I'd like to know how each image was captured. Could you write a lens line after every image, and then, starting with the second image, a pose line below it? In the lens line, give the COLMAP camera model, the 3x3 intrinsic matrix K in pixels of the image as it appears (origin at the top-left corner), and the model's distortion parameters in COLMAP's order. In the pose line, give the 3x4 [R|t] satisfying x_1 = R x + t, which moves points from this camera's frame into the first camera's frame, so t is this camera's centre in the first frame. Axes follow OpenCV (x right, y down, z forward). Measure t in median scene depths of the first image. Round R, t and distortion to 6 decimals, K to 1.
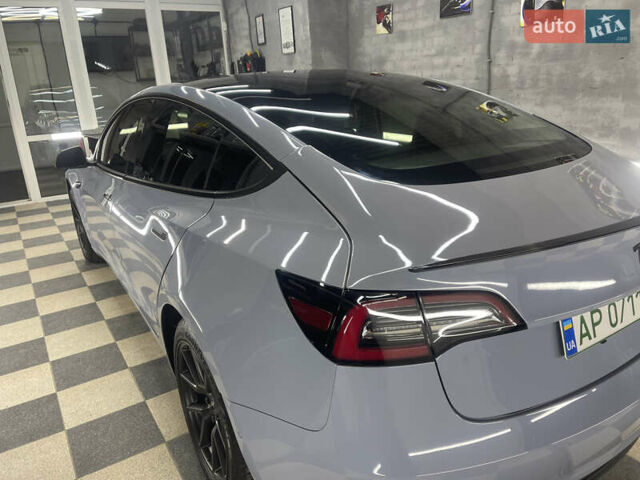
lens RADIAL K [[523.3, 0, 320.0], [0, 523.3, 240.0], [0, 0, 1]] dist [0.038786, -0.006624]
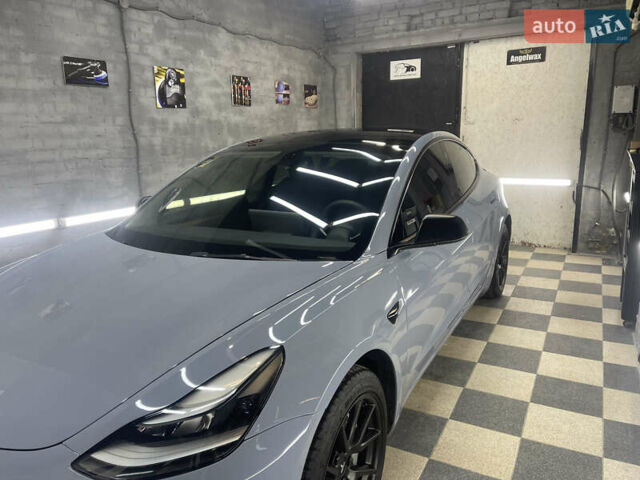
lens RADIAL K [[523.3, 0, 320.0], [0, 523.3, 240.0], [0, 0, 1]] dist [0.038786, -0.006624]
pose [[-0.518646, -0.118203, 0.846779, -0.901317], [0.299820, 0.902361, 0.309599, -0.378603], [-0.800696, 0.414454, -0.432566, 1.323692]]
